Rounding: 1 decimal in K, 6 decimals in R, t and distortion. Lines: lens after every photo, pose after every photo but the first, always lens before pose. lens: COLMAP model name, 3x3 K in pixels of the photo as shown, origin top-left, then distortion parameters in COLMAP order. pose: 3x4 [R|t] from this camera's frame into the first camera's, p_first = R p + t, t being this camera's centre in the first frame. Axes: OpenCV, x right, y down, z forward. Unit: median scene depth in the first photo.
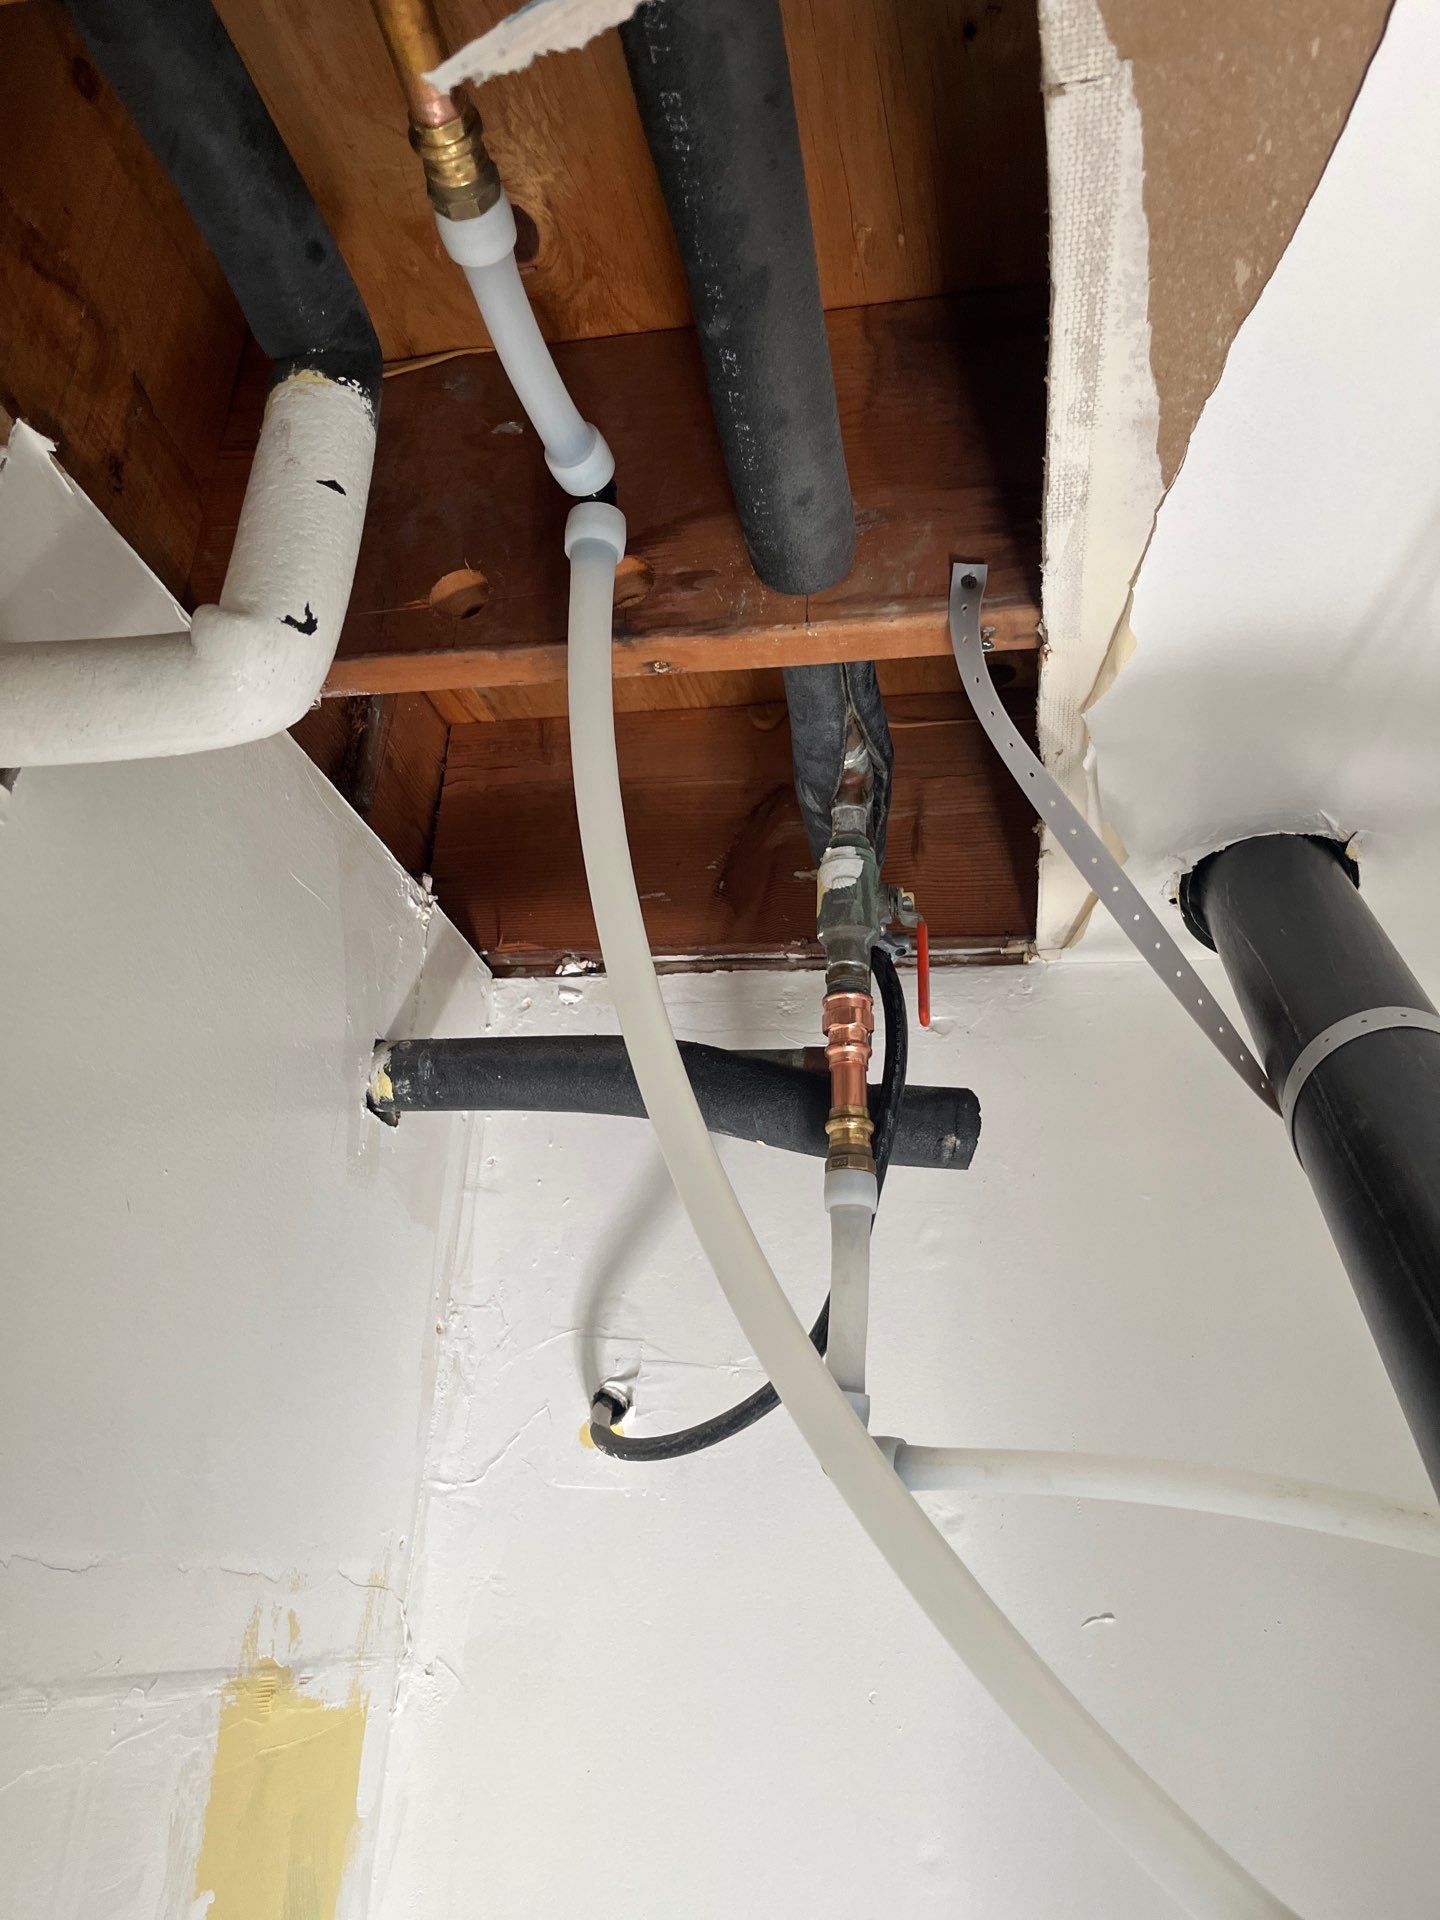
lens RADIAL K [[1455.1, 0, 721.2], [0, 1455.1, 970.2], [0, 0, 1]] dist [0.076488, -0.135265]
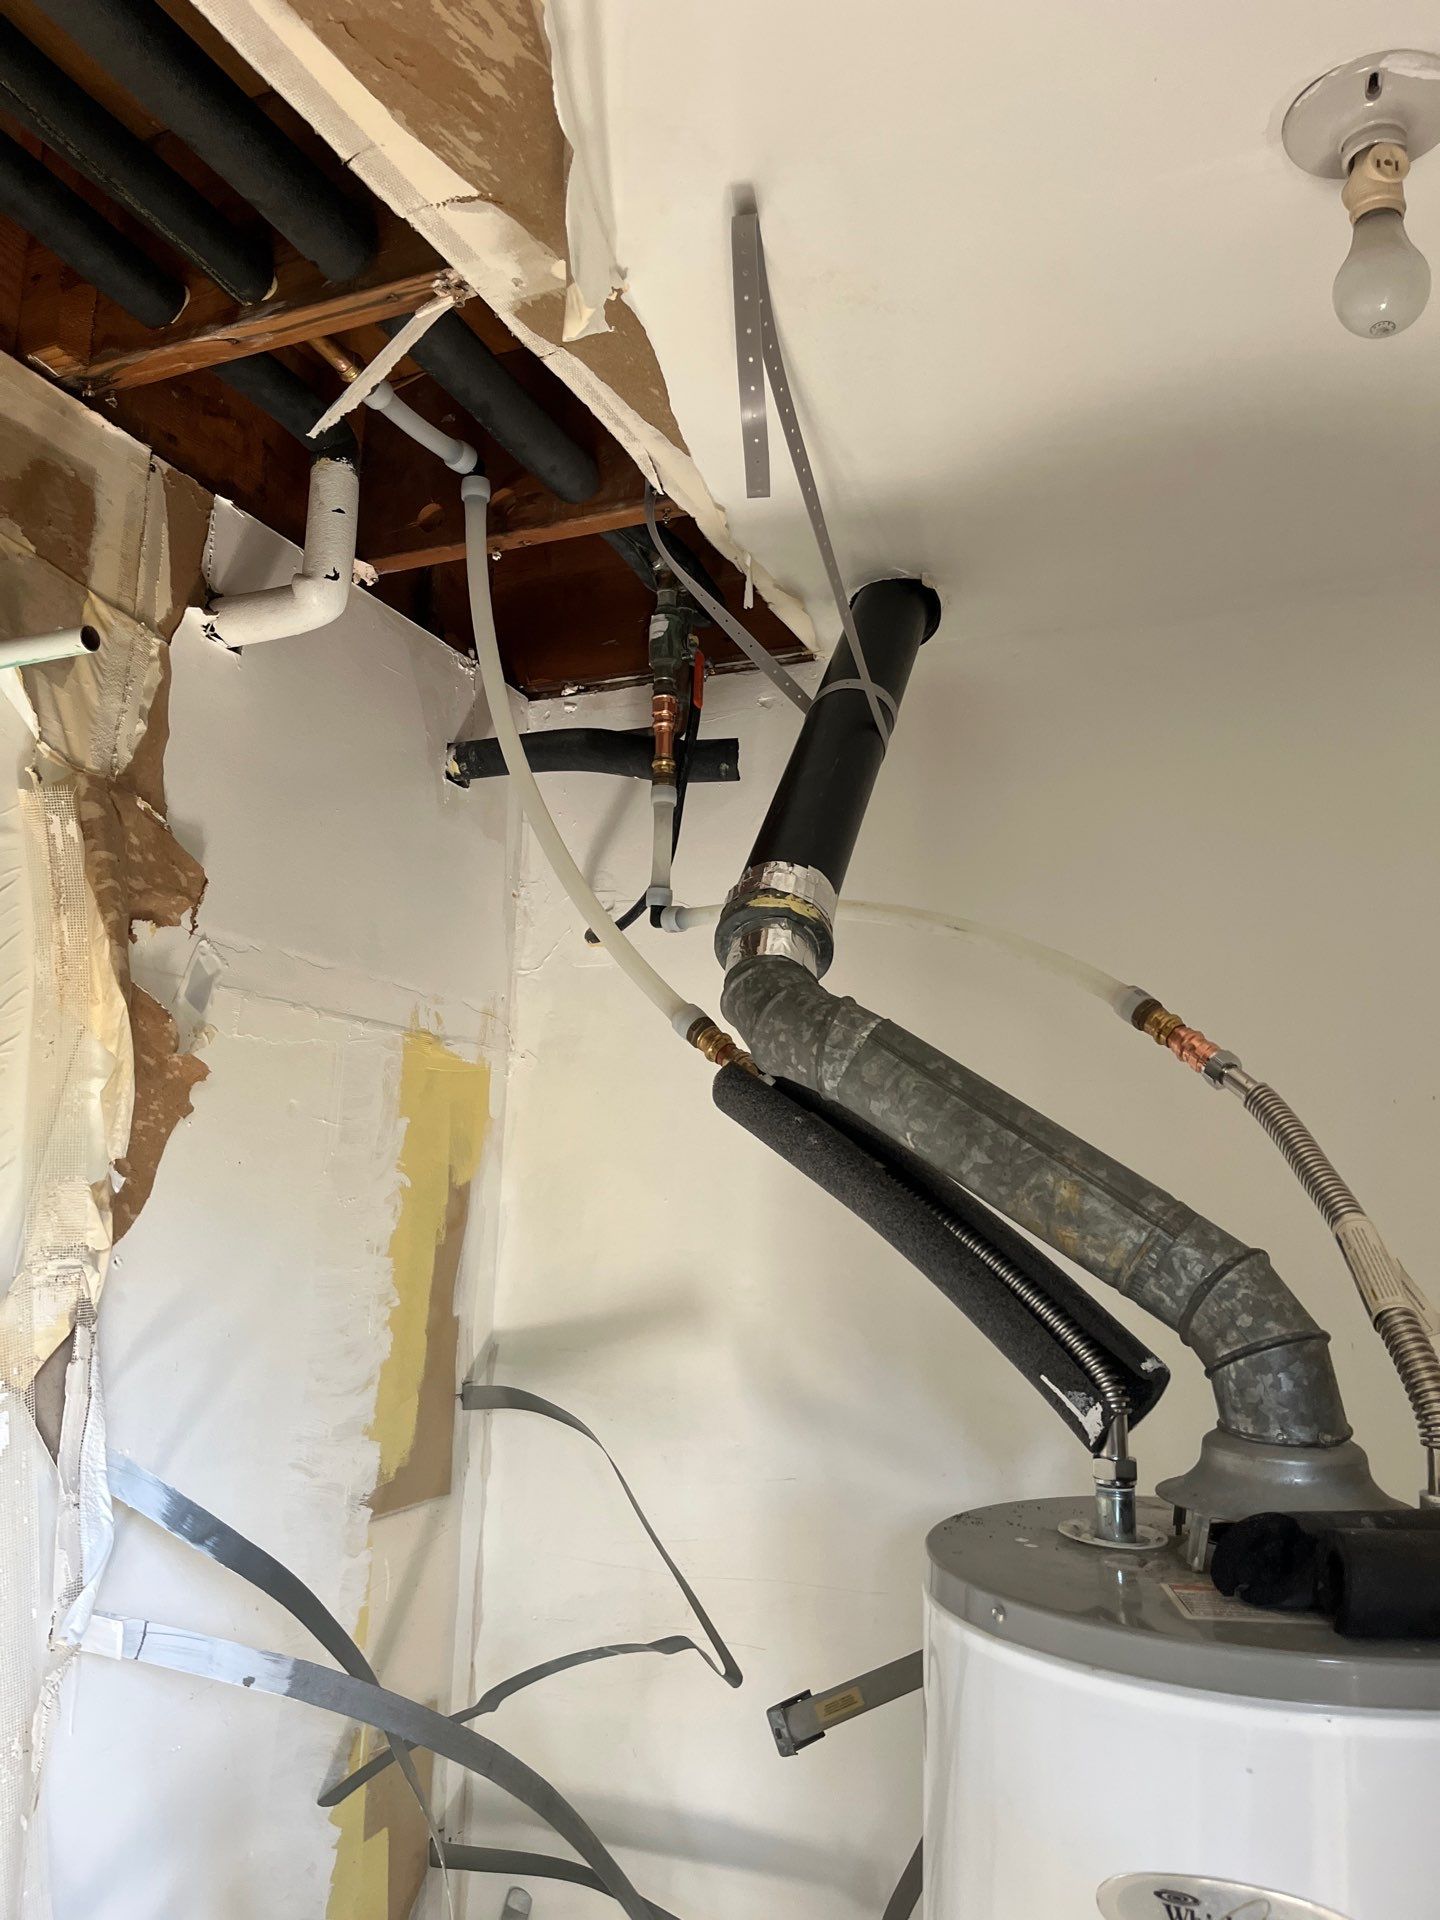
lens RADIAL K [[1455.1, 0, 721.2], [0, 1455.1, 970.2], [0, 0, 1]] dist [0.076488, -0.135265]
pose [[0.975261, -0.069070, -0.209987, 0.536766], [0.111910, 0.973475, 0.199554, -0.005624], [0.190634, -0.218117, 0.957123, -0.903747]]
